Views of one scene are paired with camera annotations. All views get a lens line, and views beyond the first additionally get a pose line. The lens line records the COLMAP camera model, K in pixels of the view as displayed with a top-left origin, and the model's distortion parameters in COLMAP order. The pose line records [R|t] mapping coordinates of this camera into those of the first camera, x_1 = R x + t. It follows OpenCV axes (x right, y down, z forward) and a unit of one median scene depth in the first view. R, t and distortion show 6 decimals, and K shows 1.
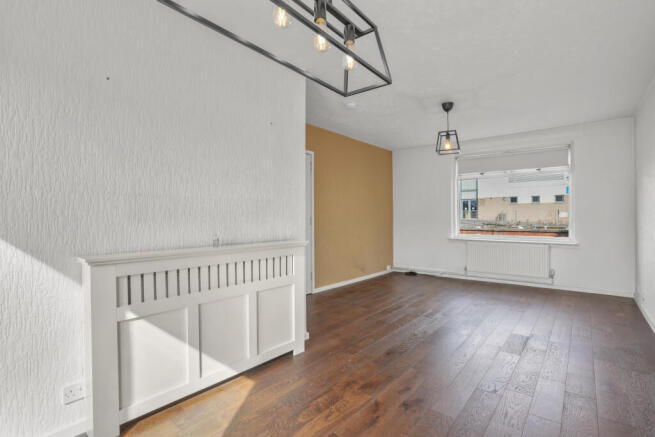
lens RADIAL K [[315.9, 0, 330.7], [0, 315.9, 217.5], [0, 0, 1]] dist [-0.041697, 0.000375]
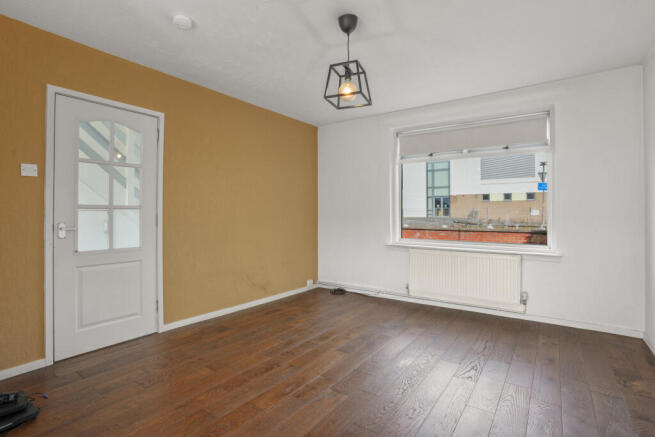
lens RADIAL K [[319.1, 0, 324.7], [0, 319.1, 212.0], [0, 0, 1]] dist [-0.068955, 0.011295]
pose [[0.998625, 0.005284, 0.052165, 0.200523], [-0.004876, 0.999957, -0.007936, -0.001271], [-0.052205, 0.007671, 0.998607, 0.283785]]
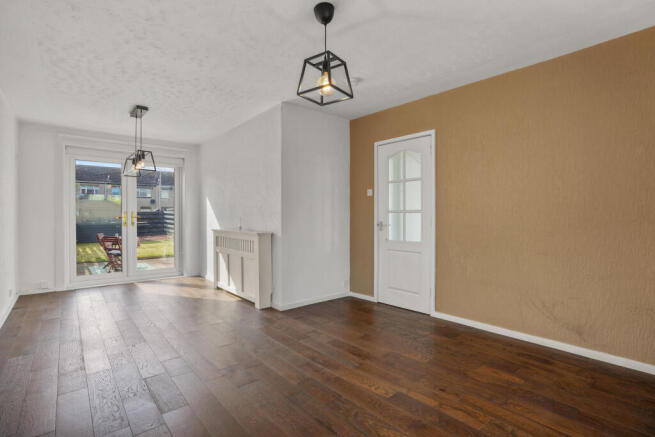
lens RADIAL K [[315.9, 0, 330.7], [0, 315.9, 217.5], [0, 0, 1]] dist [-0.041697, 0.000375]
pose [[-0.173369, 0.010351, -0.984803, 0.597914], [0.004087, 0.999944, 0.009791, -0.005017], [0.984848, -0.002327, -0.173402, 0.728599]]
